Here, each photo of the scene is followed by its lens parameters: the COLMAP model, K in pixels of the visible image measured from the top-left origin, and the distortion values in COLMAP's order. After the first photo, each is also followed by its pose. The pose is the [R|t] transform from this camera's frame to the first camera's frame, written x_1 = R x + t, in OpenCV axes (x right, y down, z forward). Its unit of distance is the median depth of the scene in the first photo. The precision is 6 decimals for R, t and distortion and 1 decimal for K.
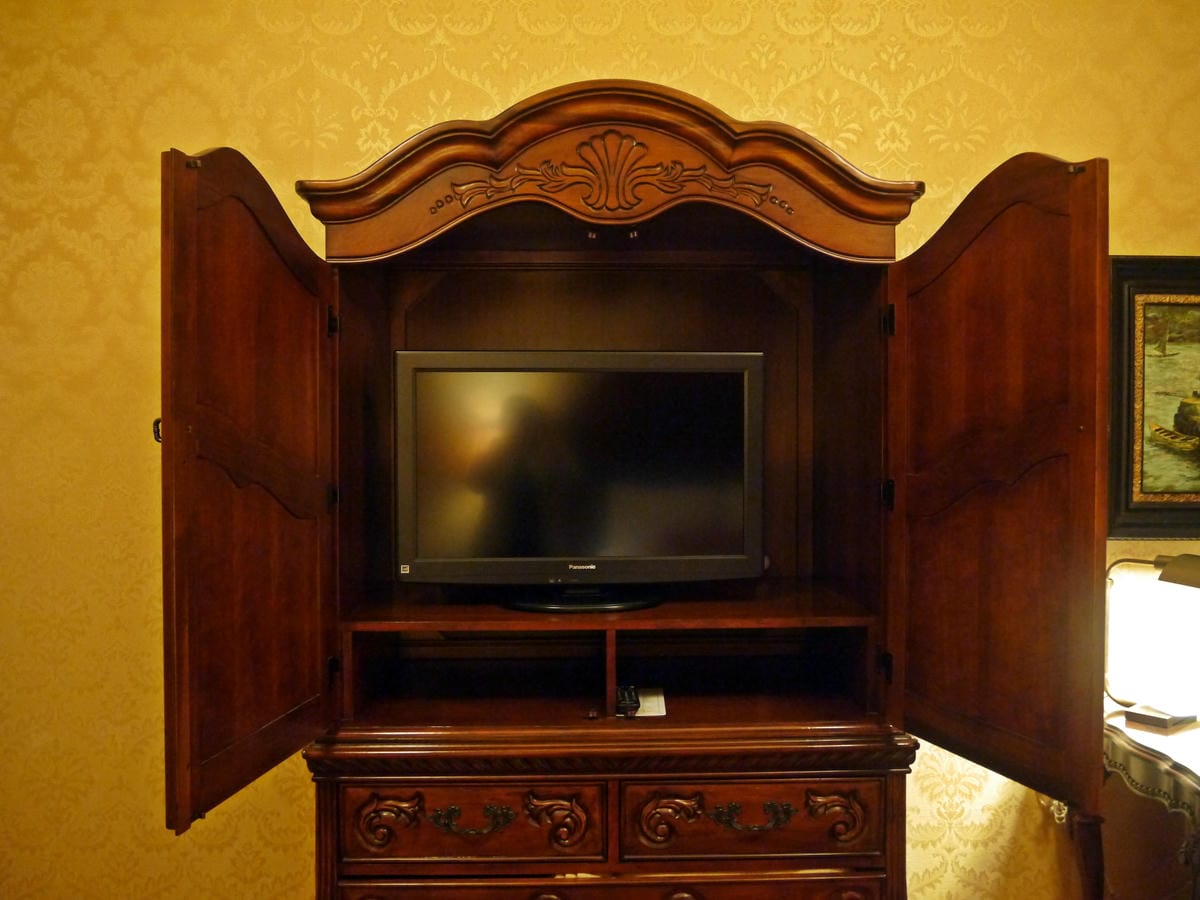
lens RADIAL K [[1008.4, 0, 600.0], [0, 1008.4, 450.0], [0, 0, 1]] dist [-0.062216, 0.050655]
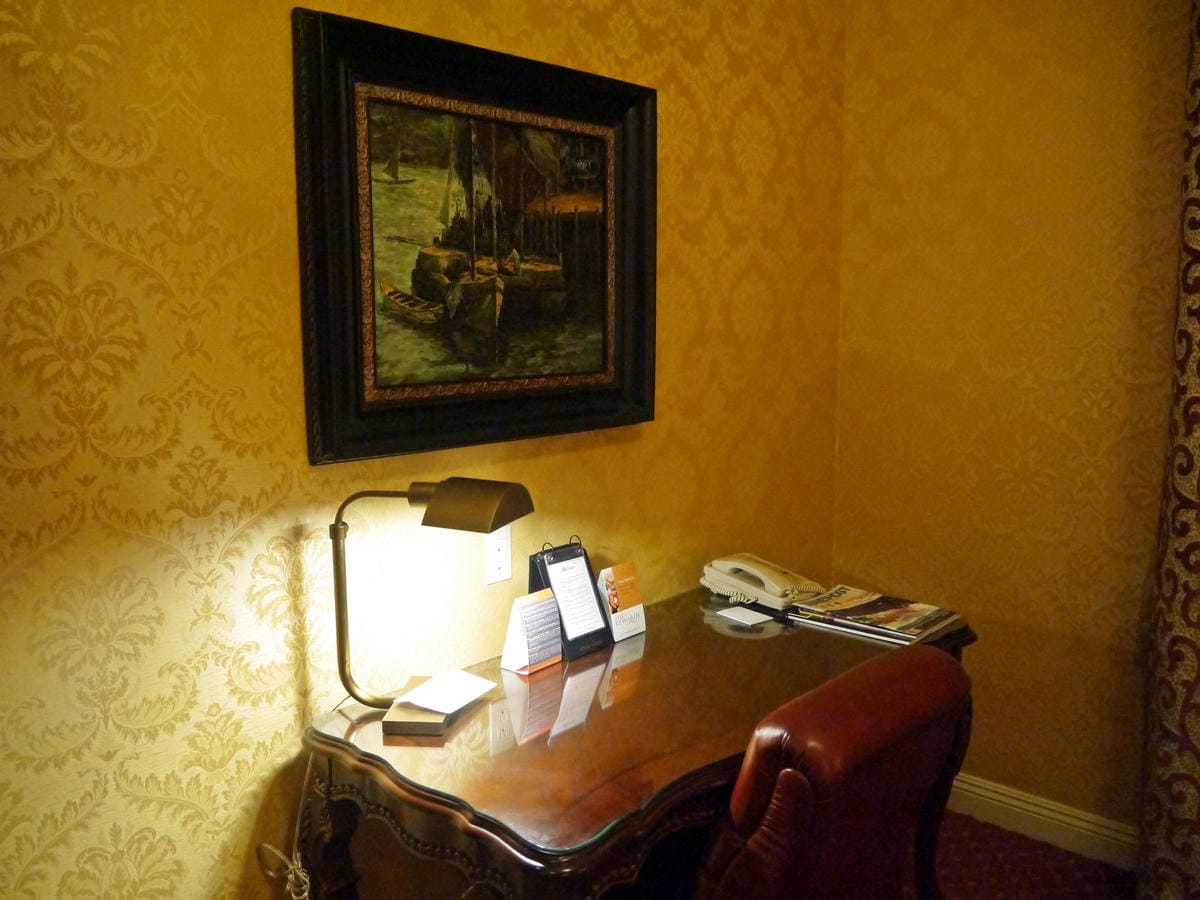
lens RADIAL K [[1008.4, 0, 600.0], [0, 1008.4, 450.0], [0, 0, 1]] dist [-0.062216, 0.050655]
pose [[0.695971, -0.103410, 0.710585, 0.163193], [0.020081, 0.991992, 0.124694, 0.003212], [-0.717789, -0.072514, 0.692475, 0.417957]]
